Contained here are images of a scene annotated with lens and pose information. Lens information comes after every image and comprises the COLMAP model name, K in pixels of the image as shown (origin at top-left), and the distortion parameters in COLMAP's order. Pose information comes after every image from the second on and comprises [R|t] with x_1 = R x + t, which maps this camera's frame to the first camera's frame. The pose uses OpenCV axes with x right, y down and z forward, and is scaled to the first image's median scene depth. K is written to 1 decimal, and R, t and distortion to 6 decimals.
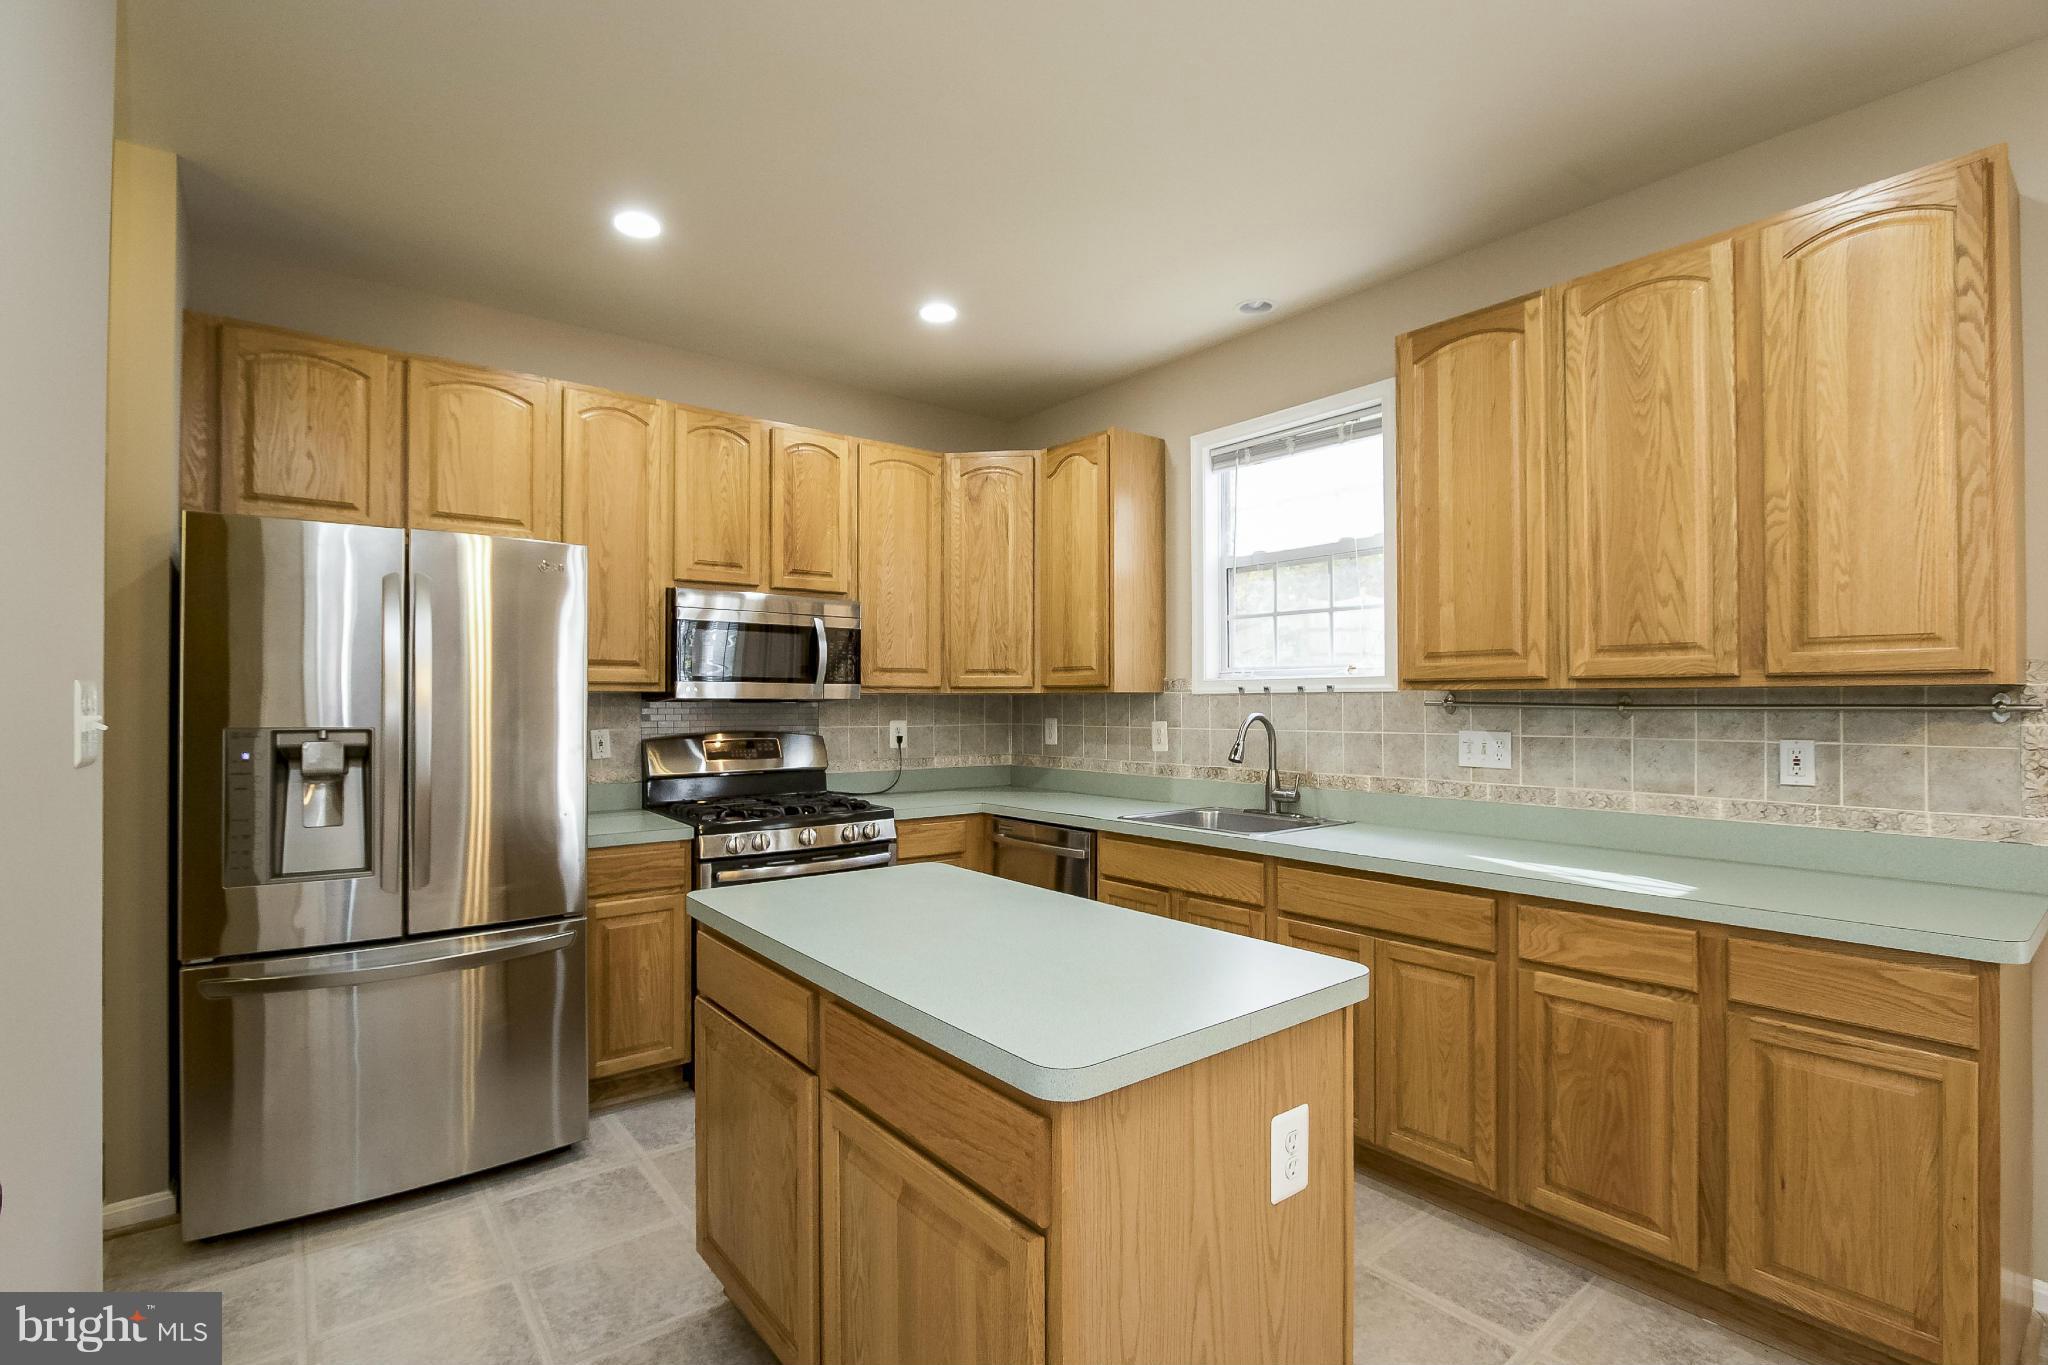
lens RADIAL K [[939.5, 0, 1013.9], [0, 939.5, 693.3], [0, 0, 1]] dist [-0.023788, 0.005640]
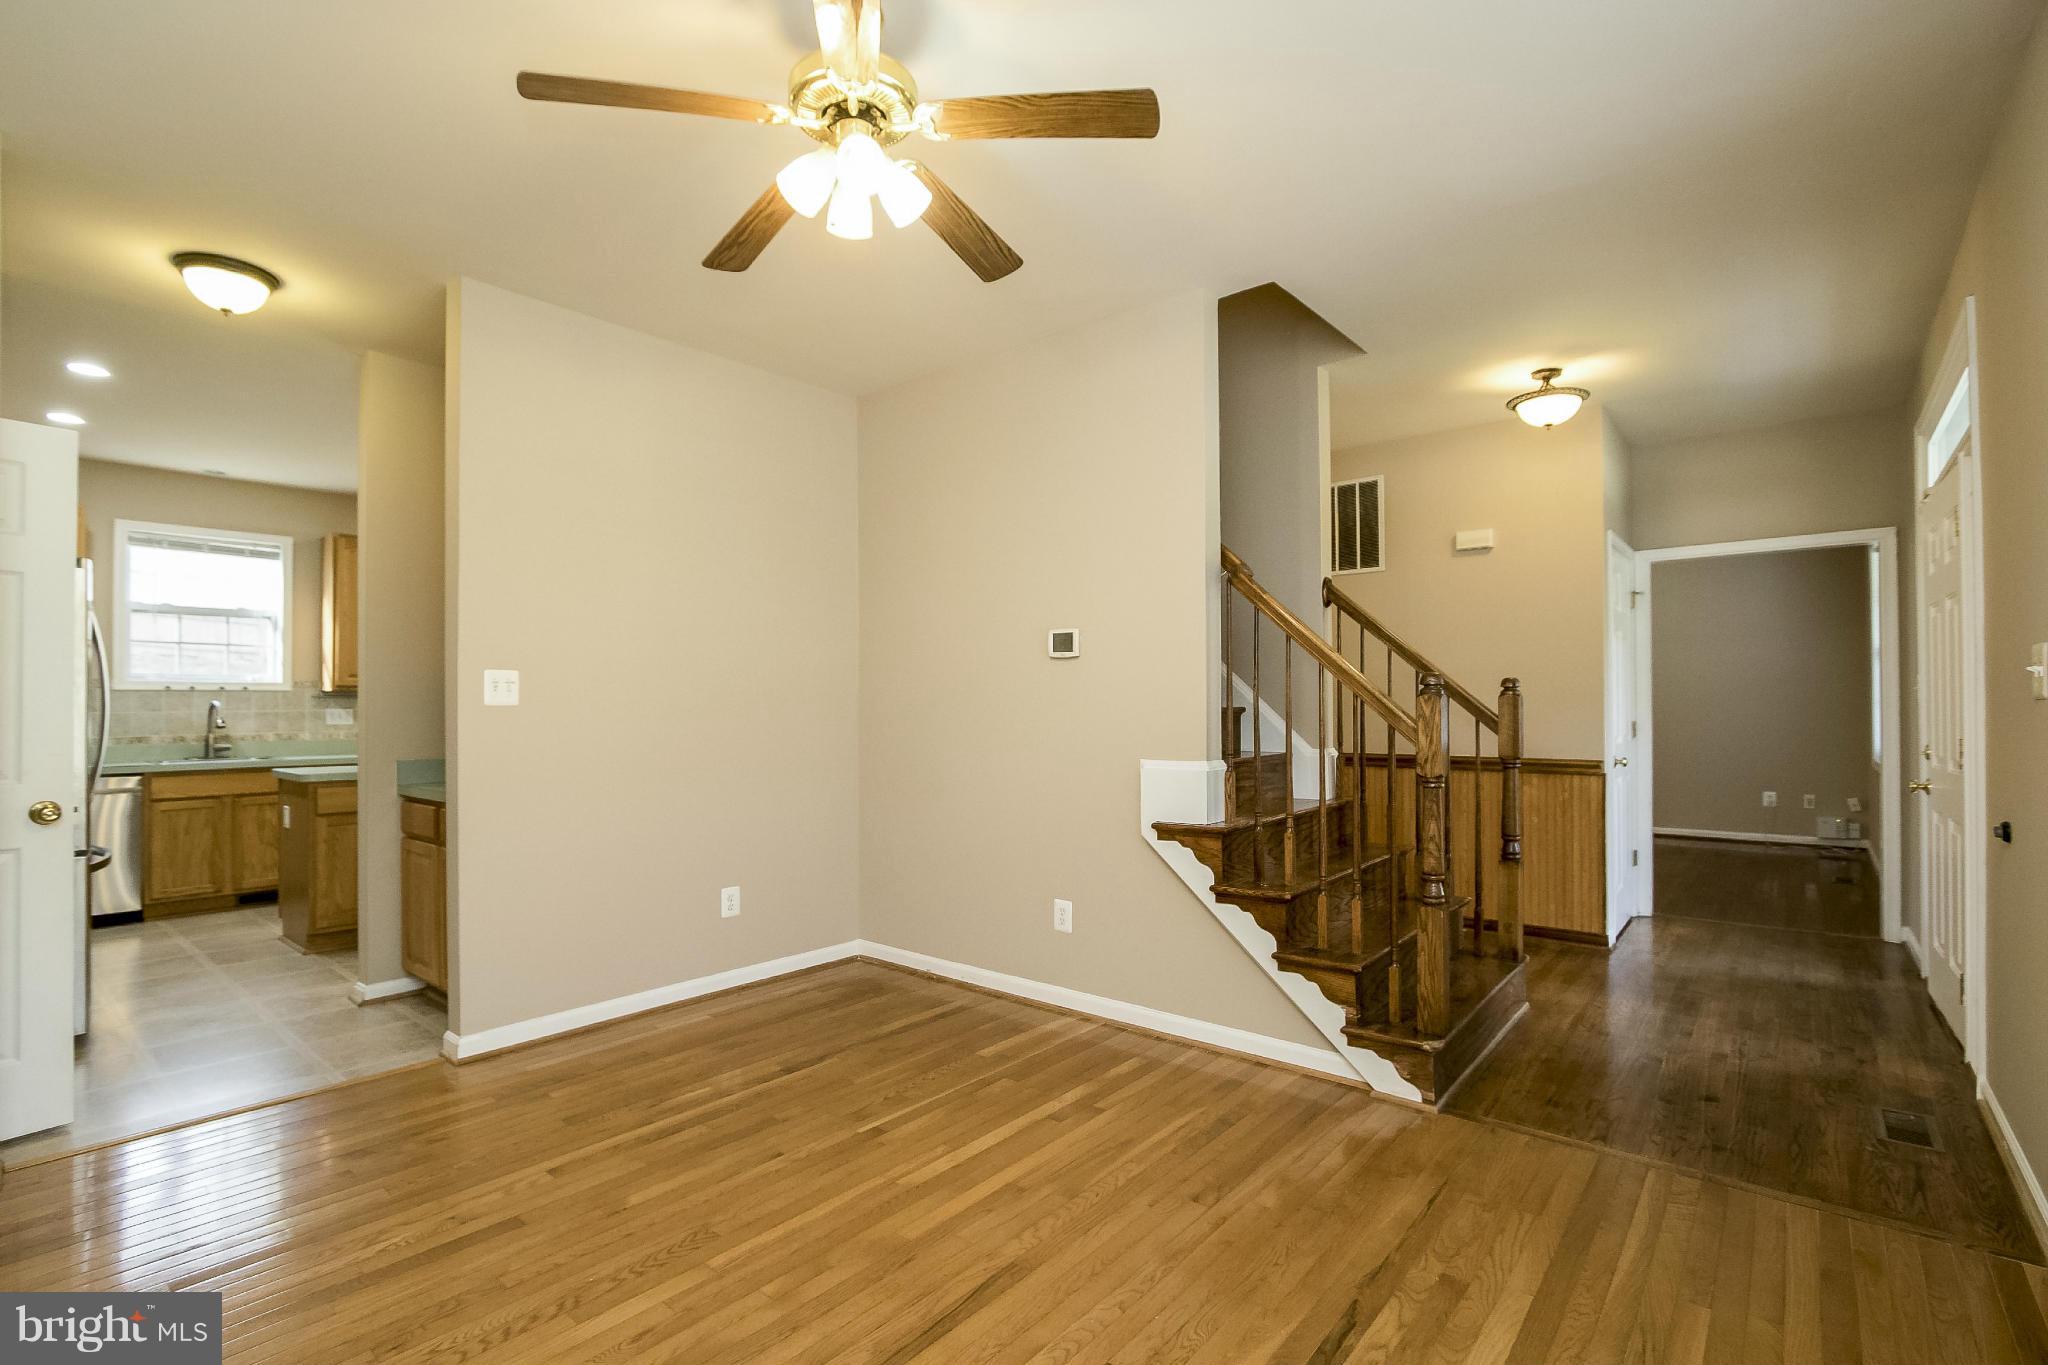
lens RADIAL K [[939.5, 0, 1013.9], [0, 939.5, 693.3], [0, 0, 1]] dist [-0.023788, 0.005640]
pose [[-0.197679, 0.016232, 0.980132, -2.255587], [-0.002780, 0.999850, -0.017119, 0.040627], [-0.980263, -0.006109, -0.197605, -0.182270]]
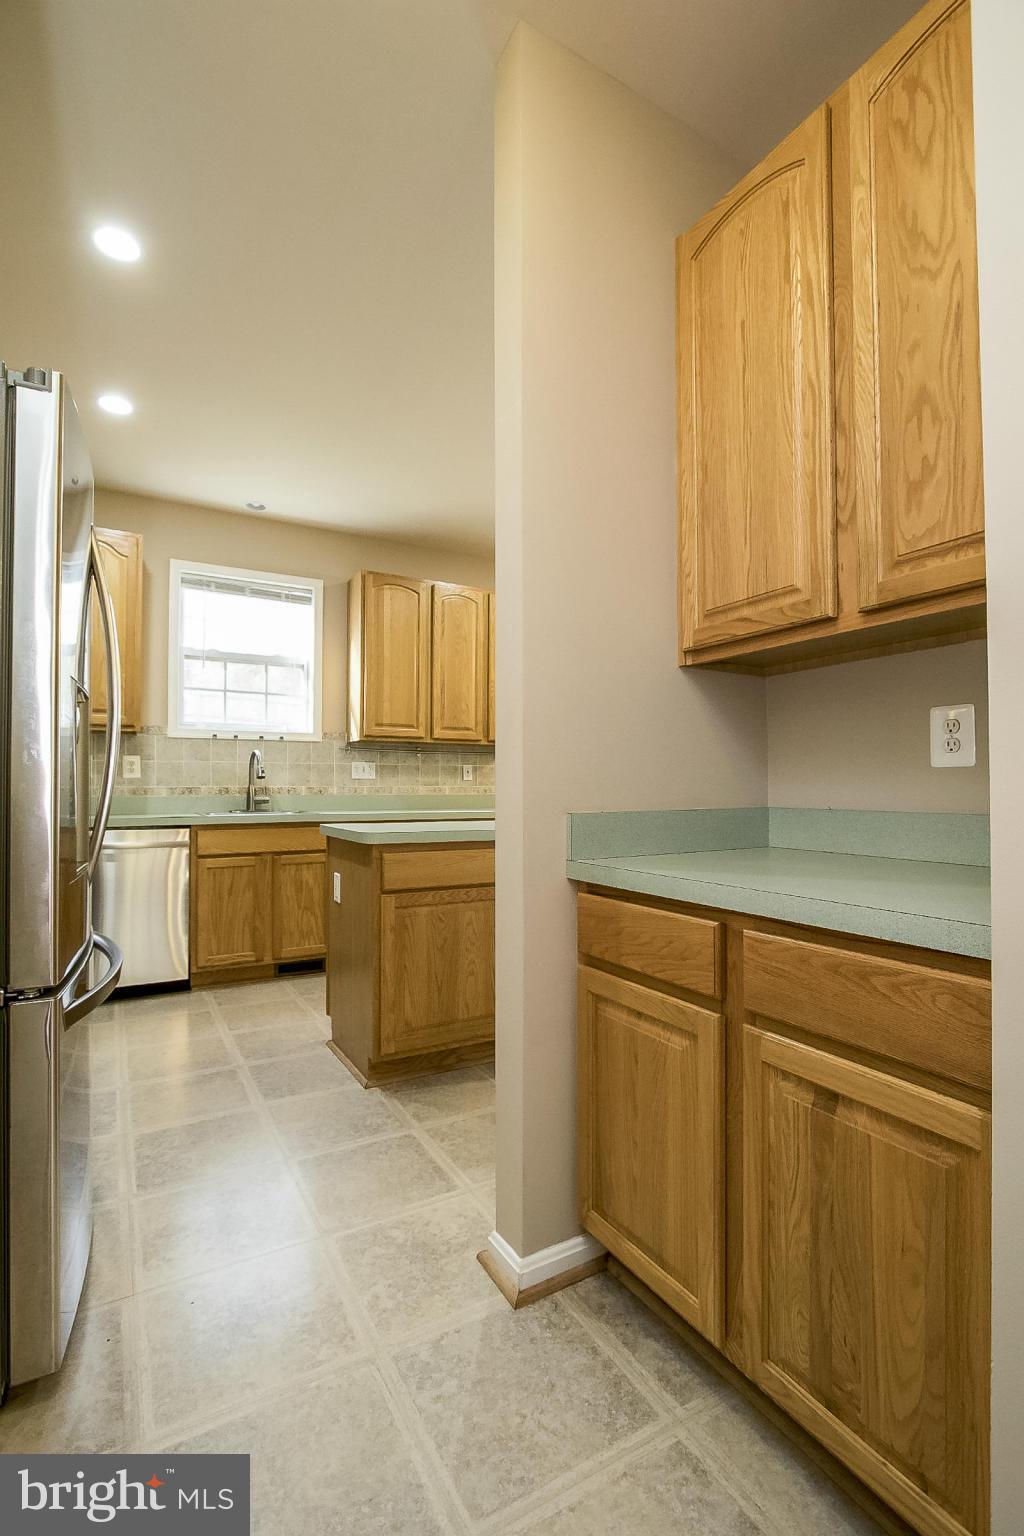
lens RADIAL K [[704.6, 0, 512.8], [0, 704.6, 776.4], [0, 0, 1]] dist [-0.023788, 0.005640]
pose [[0.149403, 0.018734, 0.988599, -1.150397], [-0.010004, 0.999798, -0.017435, 0.108475], [-0.988726, -0.007285, 0.149560, 0.462033]]
